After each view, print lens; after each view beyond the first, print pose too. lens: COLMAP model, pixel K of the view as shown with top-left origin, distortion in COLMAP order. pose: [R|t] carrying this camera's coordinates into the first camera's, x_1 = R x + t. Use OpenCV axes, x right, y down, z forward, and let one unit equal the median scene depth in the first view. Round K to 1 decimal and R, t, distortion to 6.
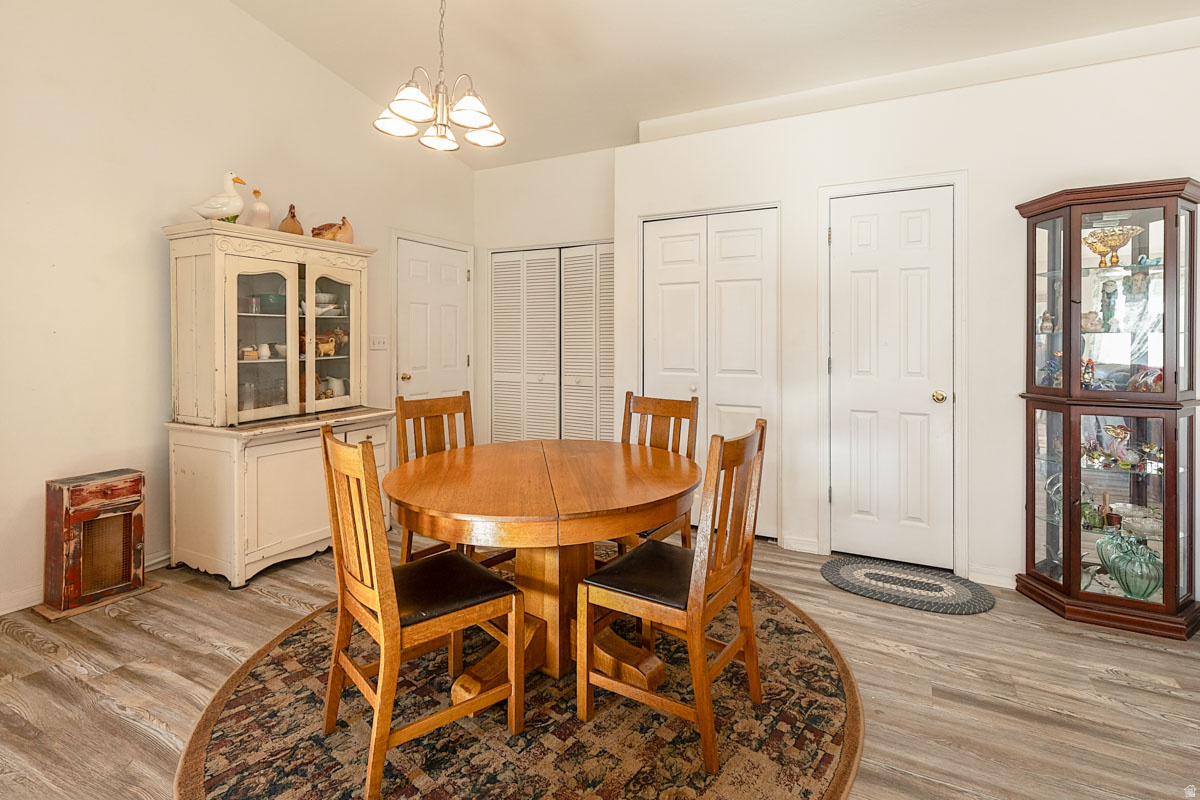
lens RADIAL K [[545.6, 0, 600.4], [0, 545.6, 345.6], [0, 0, 1]] dist [0.001183, -0.000005]
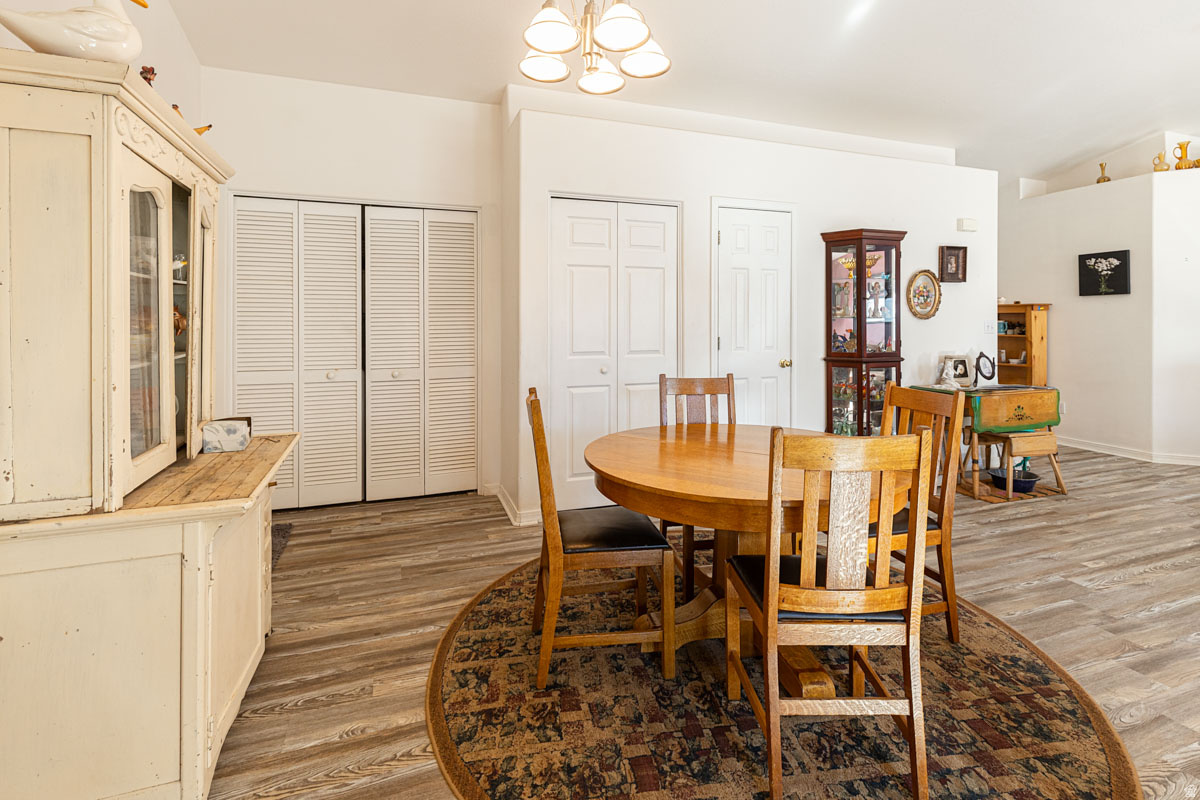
lens RADIAL K [[568.4, 0, 601.0], [0, 568.4, 322.0], [0, 0, 1]] dist [0.001150, 0.000073]
pose [[0.684090, -0.000617, 0.729397, -0.792767], [0.010919, 0.999896, -0.009395, -0.002679], [-0.729316, 0.014392, 0.684026, 0.372086]]
